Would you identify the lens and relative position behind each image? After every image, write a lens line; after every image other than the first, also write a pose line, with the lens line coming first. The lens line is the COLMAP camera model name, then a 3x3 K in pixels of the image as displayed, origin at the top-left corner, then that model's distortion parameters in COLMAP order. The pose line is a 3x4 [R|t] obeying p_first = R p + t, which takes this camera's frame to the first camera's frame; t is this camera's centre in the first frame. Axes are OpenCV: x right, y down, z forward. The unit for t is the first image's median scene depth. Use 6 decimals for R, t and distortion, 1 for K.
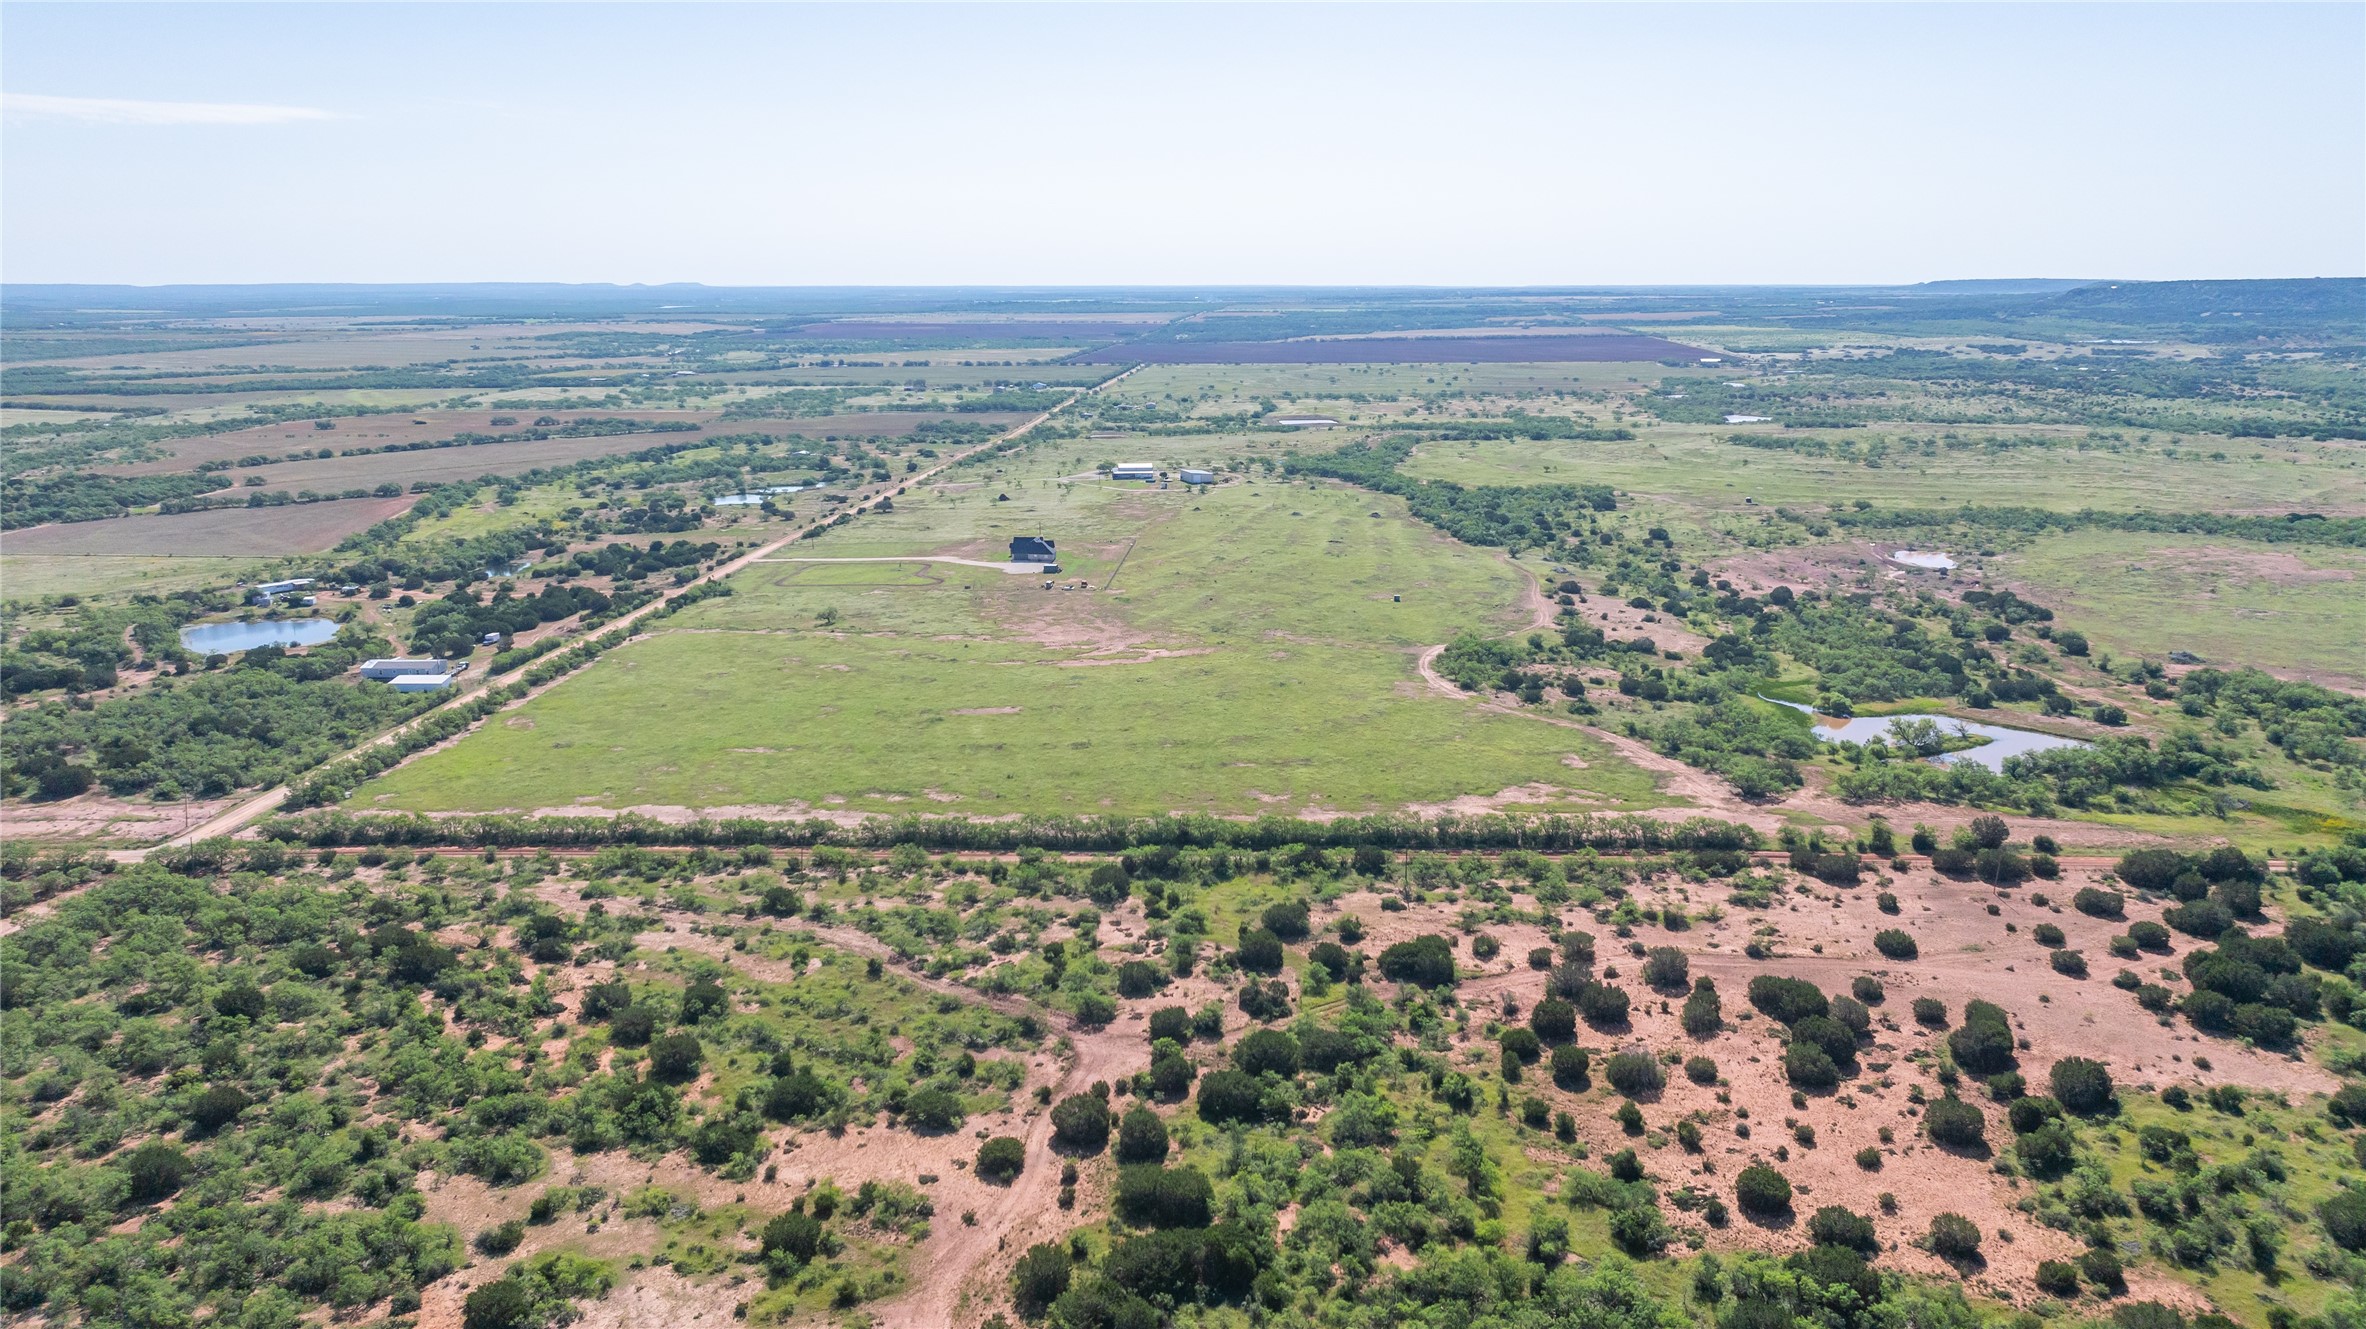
lens RADIAL K [[1665.9, 0, 1174.0], [0, 1665.9, 666.4], [0, 0, 1]] dist [-0.001350, 0.016168]
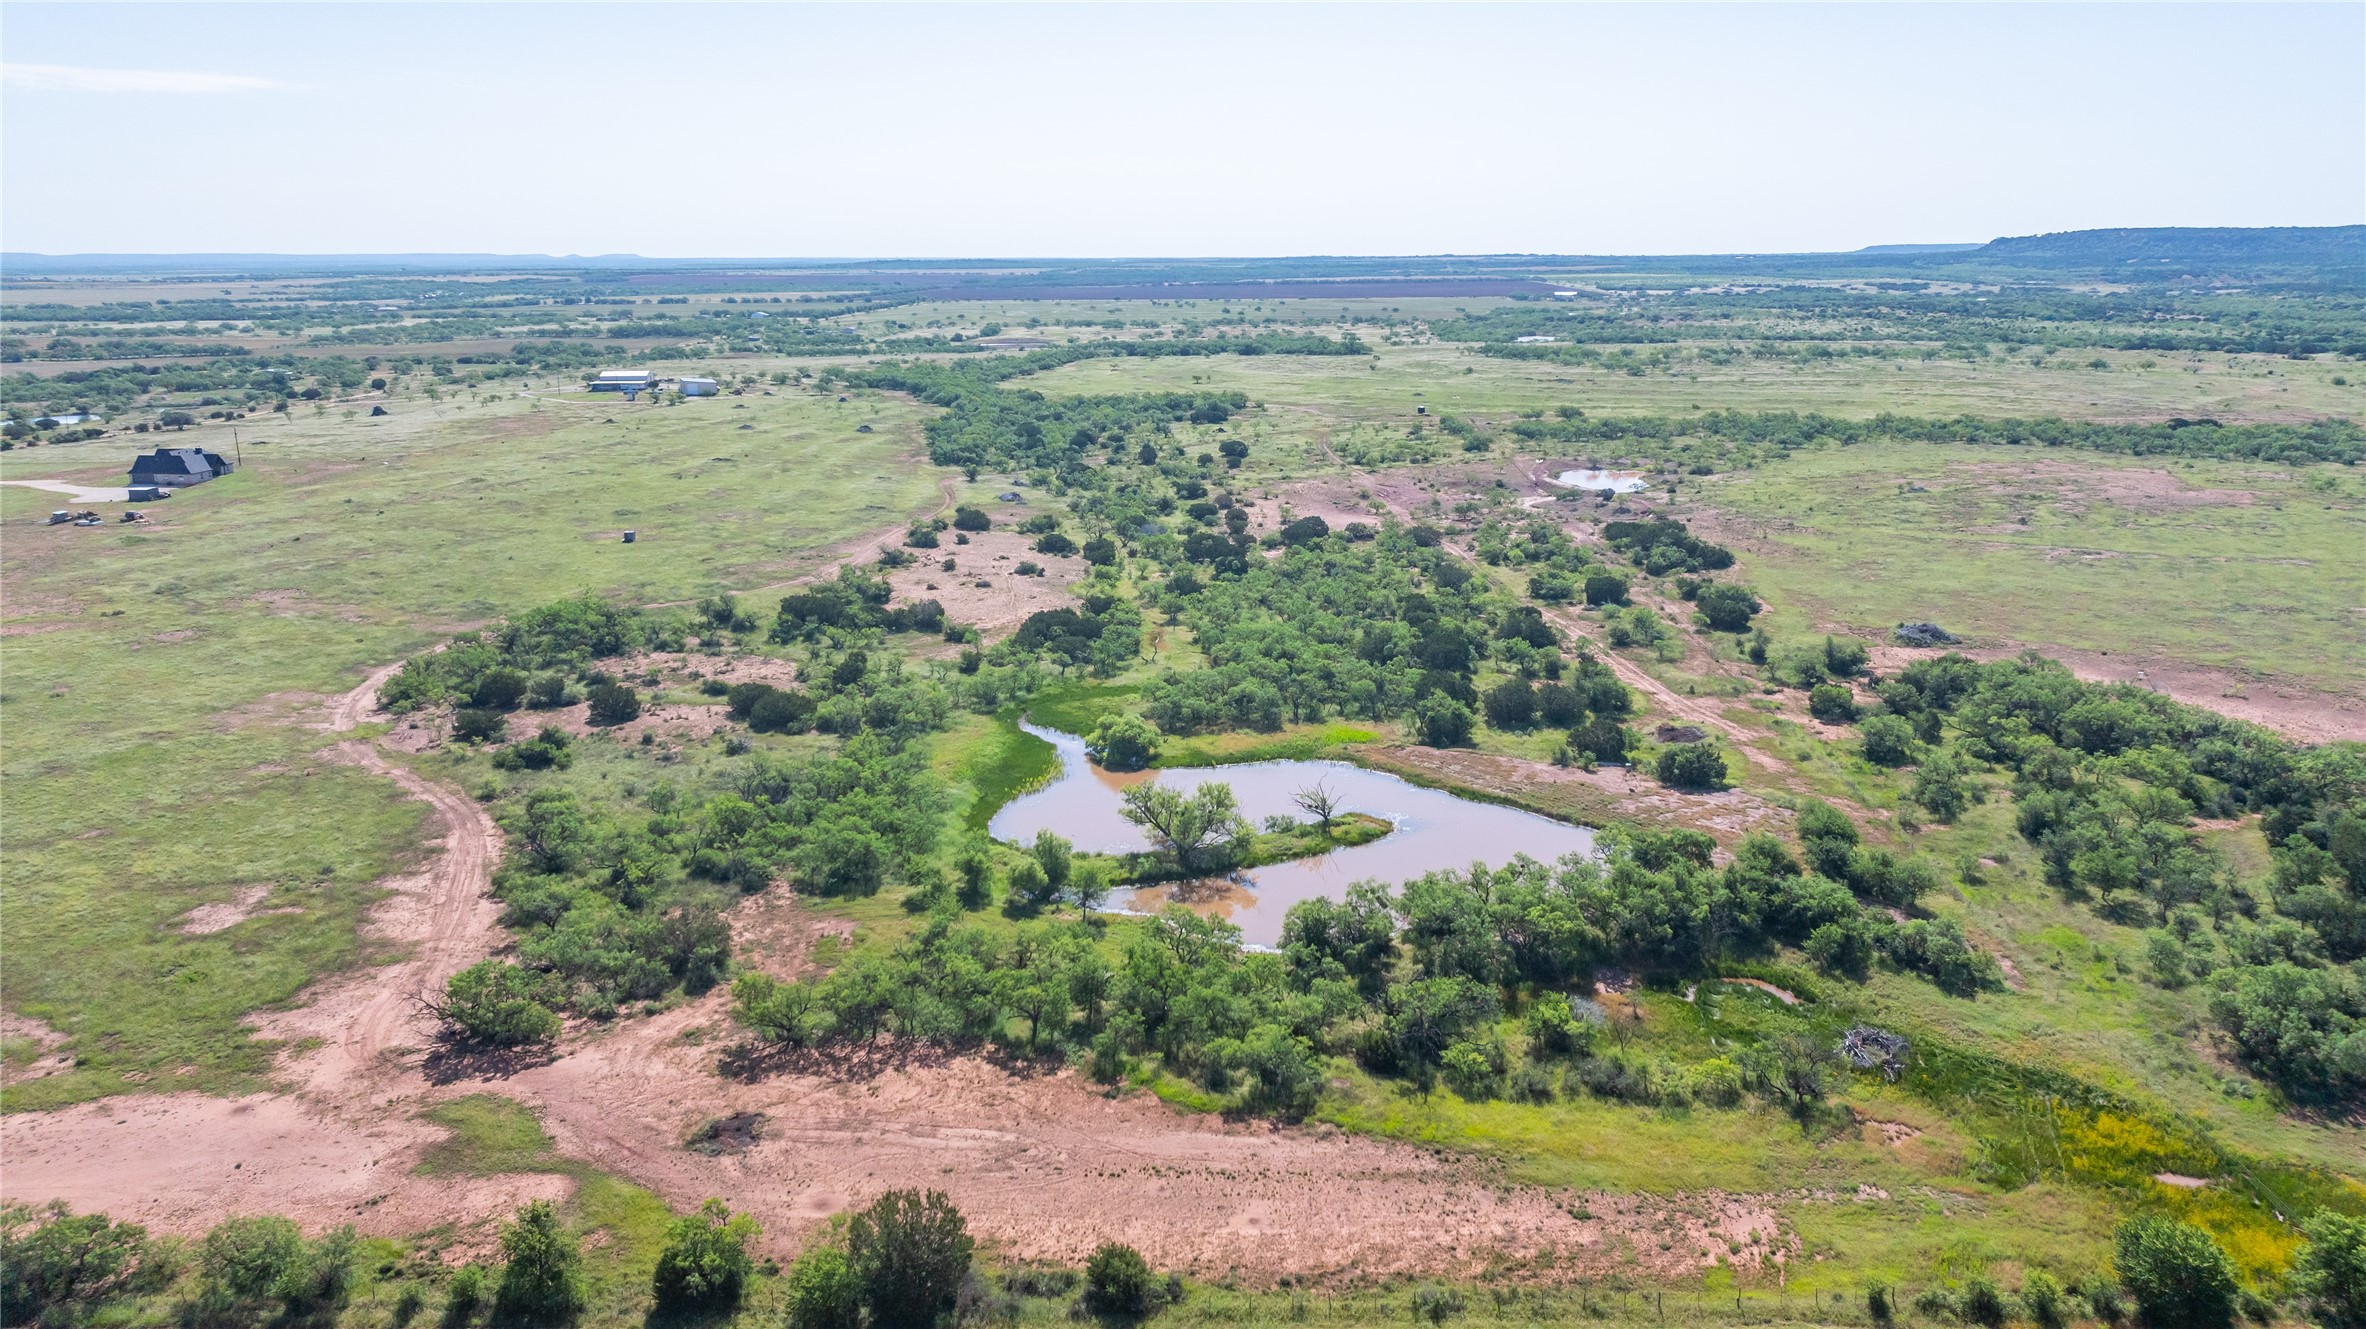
lens RADIAL K [[1665.9, 0, 1190.7], [0, 1665.9, 661.7], [0, 0, 1]] dist [-0.001350, 0.016168]
pose [[0.999457, -0.007263, 0.032124, 0.371862], [0.006902, 0.999912, 0.011354, -0.004466], [-0.032204, -0.011126, 0.999419, 0.502350]]
